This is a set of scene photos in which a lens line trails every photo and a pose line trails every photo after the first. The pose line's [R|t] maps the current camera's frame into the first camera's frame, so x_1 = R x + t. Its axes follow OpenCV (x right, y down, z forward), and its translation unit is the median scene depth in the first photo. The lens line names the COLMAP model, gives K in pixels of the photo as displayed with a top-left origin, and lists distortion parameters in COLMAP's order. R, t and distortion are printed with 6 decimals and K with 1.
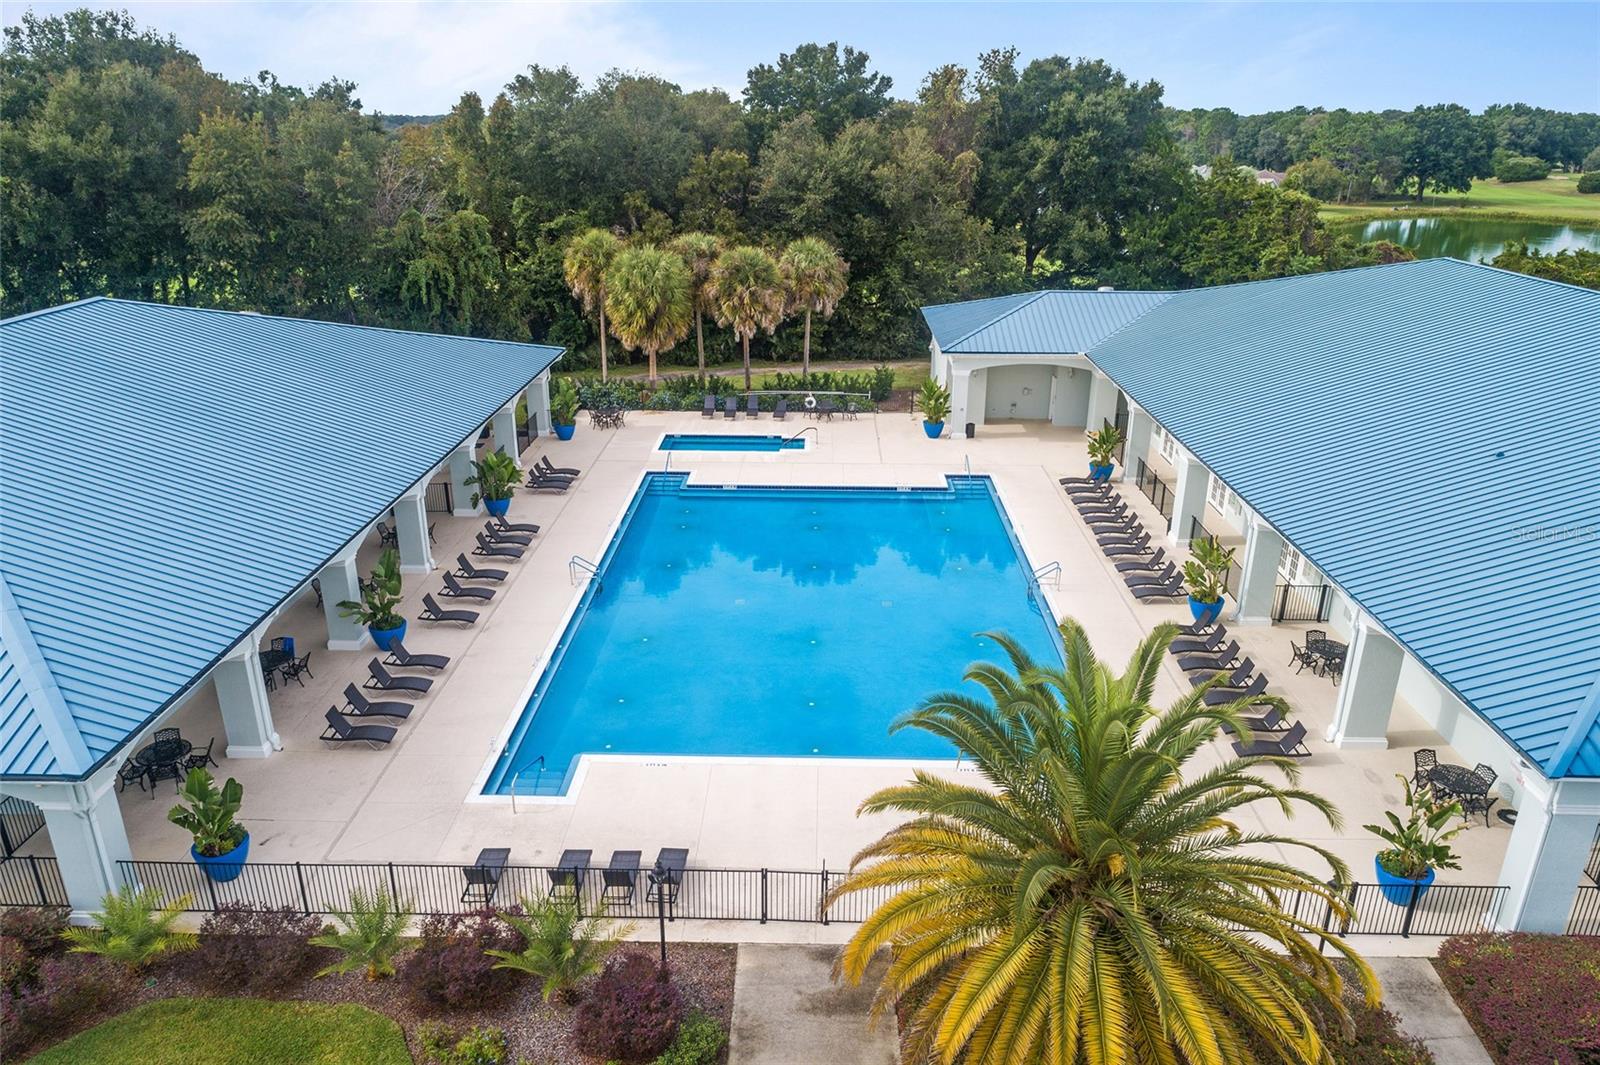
lens RADIAL K [[1072.1, 0, 793.8], [0, 1072.1, 533.1], [0, 0, 1]] dist [-0.010228, 0.014459]
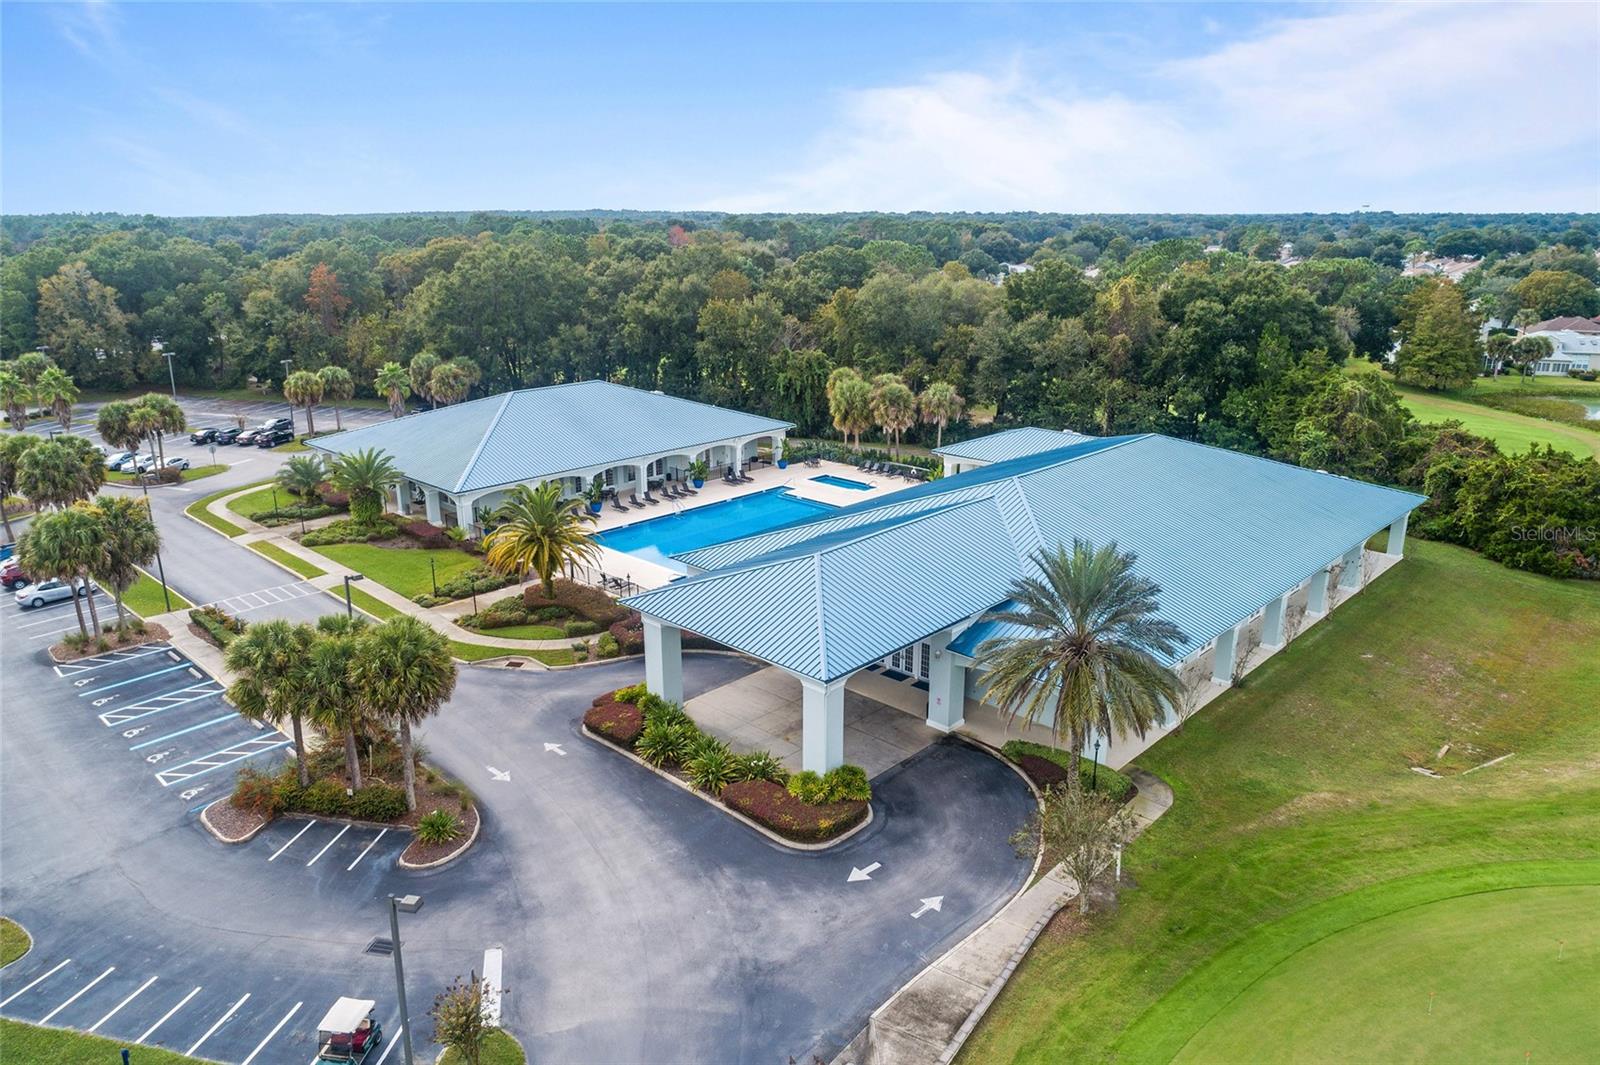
lens RADIAL K [[1072.1, 0, 802.7], [0, 1072.1, 537.5], [0, 0, 1]] dist [-0.010228, 0.014459]
pose [[0.746458, 0.187989, -0.638326, 1.013929], [-0.236627, 0.971555, 0.009414, 0.009352], [0.621939, 0.144018, 0.769708, -0.456703]]
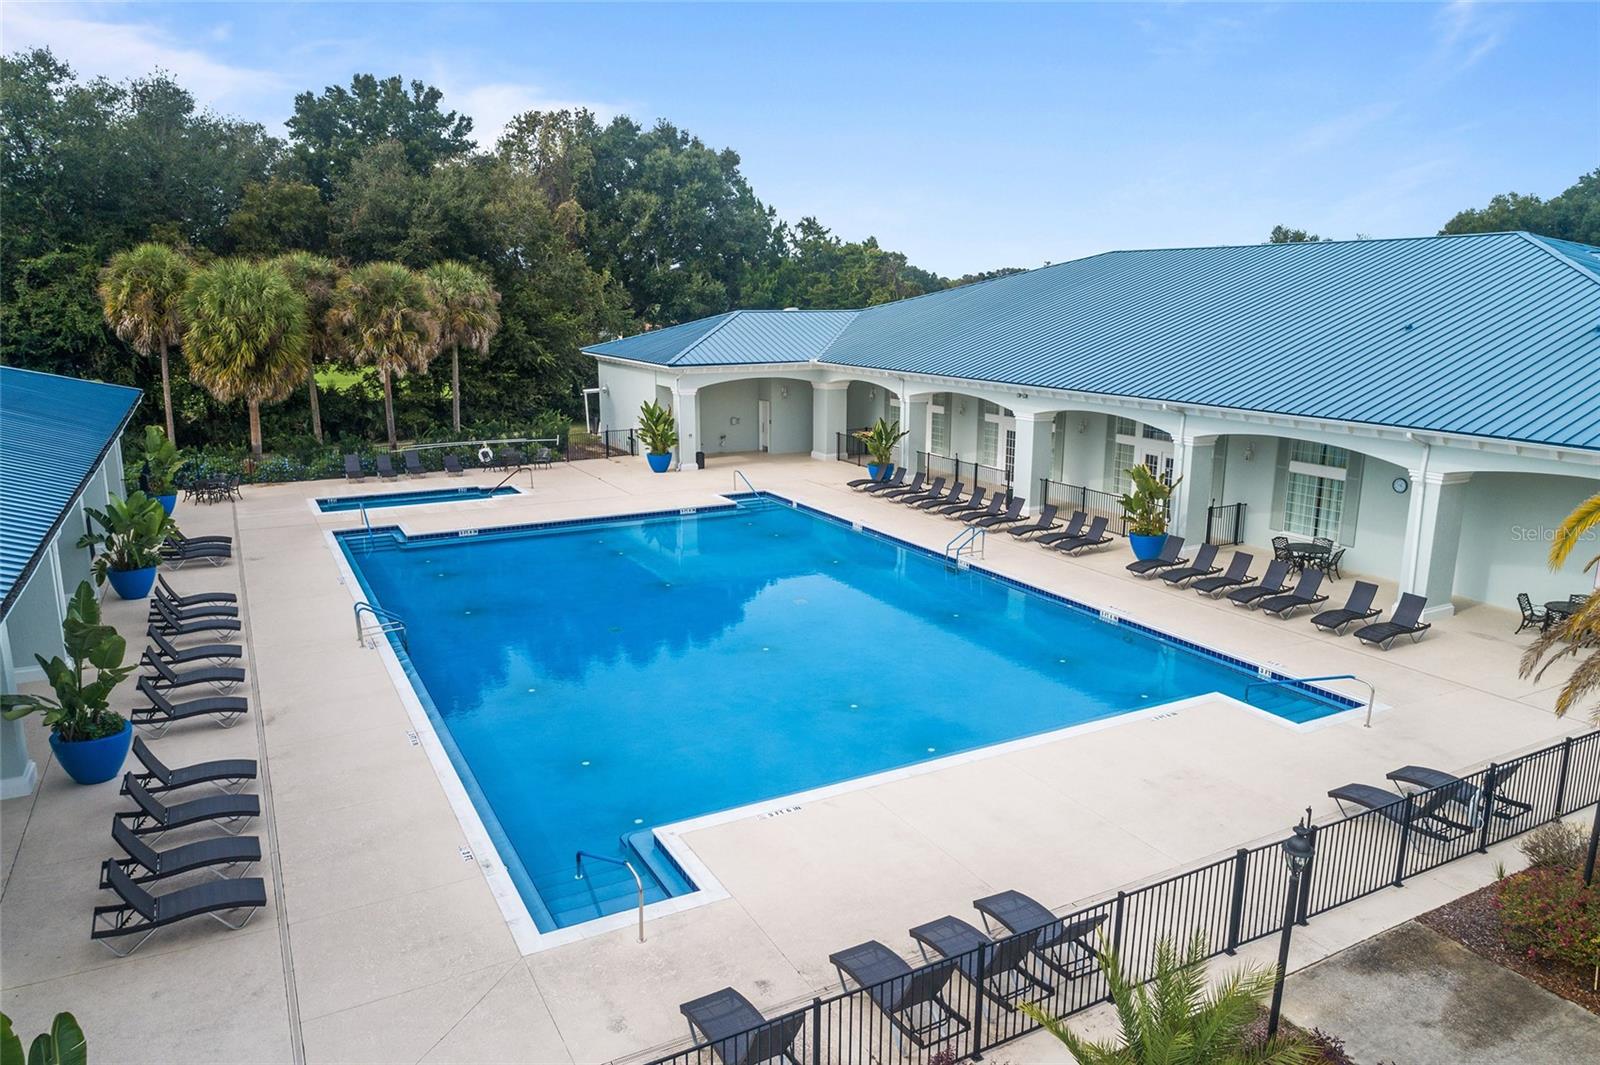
lens RADIAL K [[1072.1, 0, 795.8], [0, 1072.1, 537.7], [0, 0, 1]] dist [-0.010228, 0.014459]
pose [[0.867925, -0.110911, 0.484153, -0.174826], [0.178768, 0.979181, -0.096158, 0.056206], [-0.463409, 0.170009, 0.869683, 0.203328]]
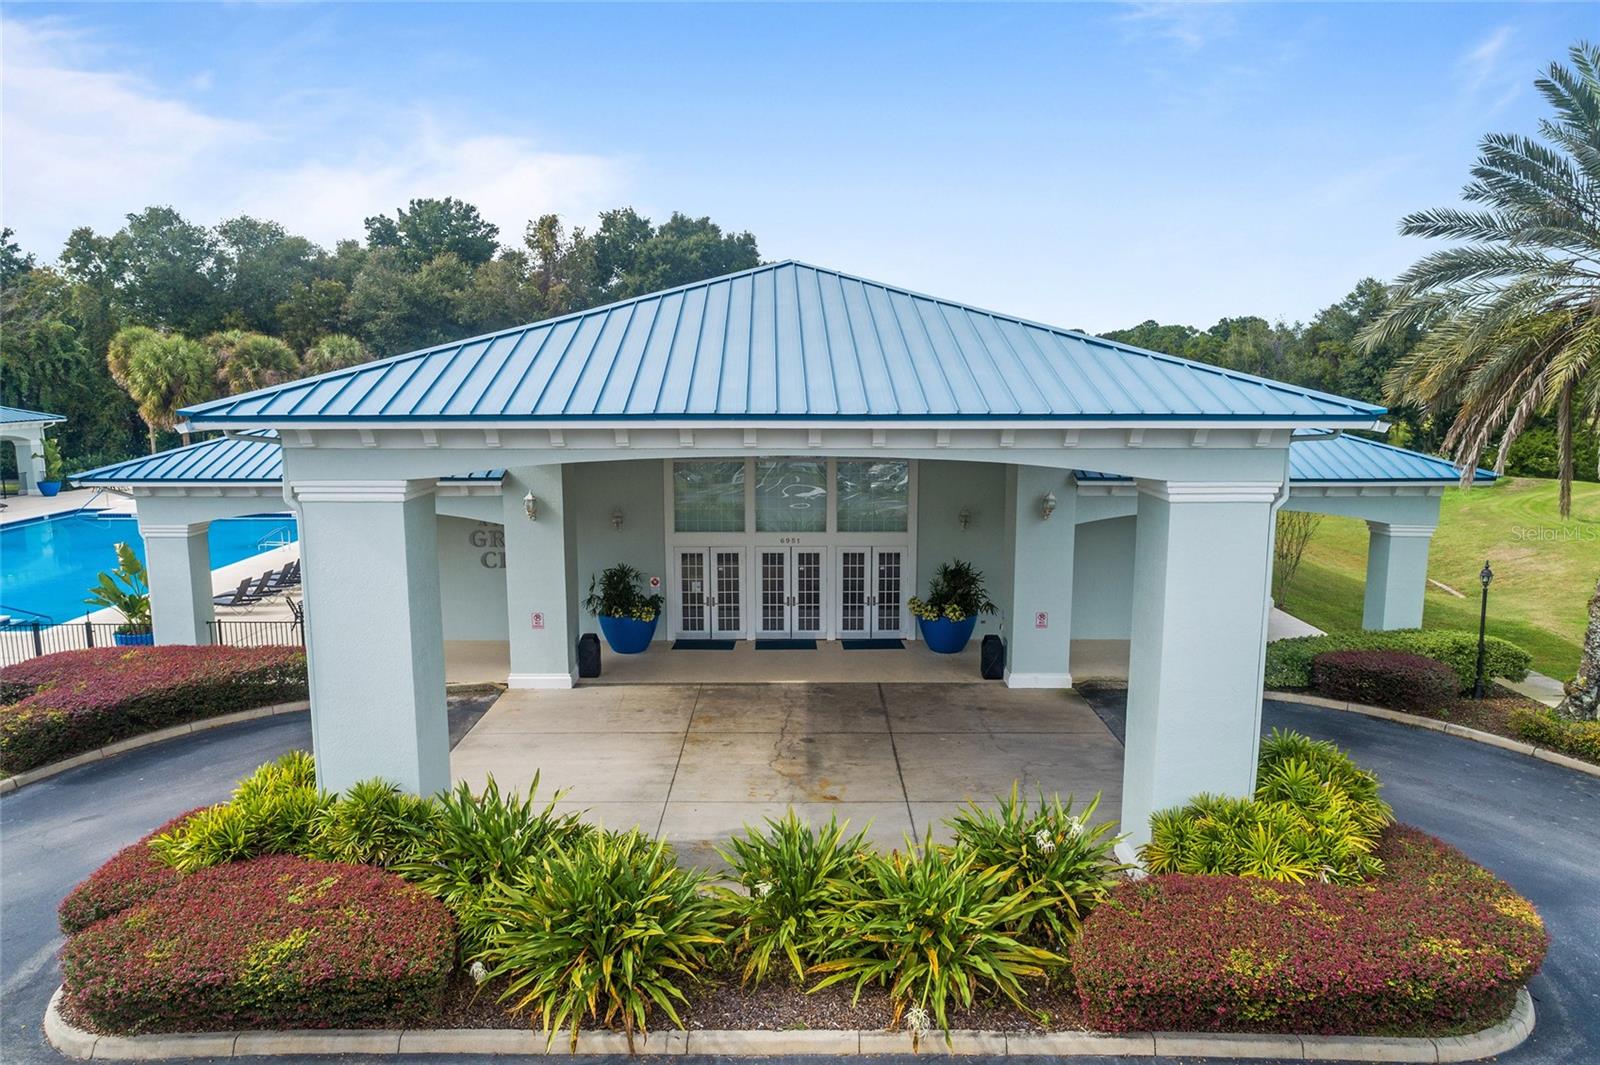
lens RADIAL K [[1072.1, 0, 802.1], [0, 1072.1, 537.1], [0, 0, 1]] dist [-0.010228, 0.014459]
pose [[0.999352, -0.011046, 0.034244, 0.457100], [0.017932, 0.977999, -0.207836, 0.172184], [-0.031195, 0.208315, 0.977564, -0.063191]]
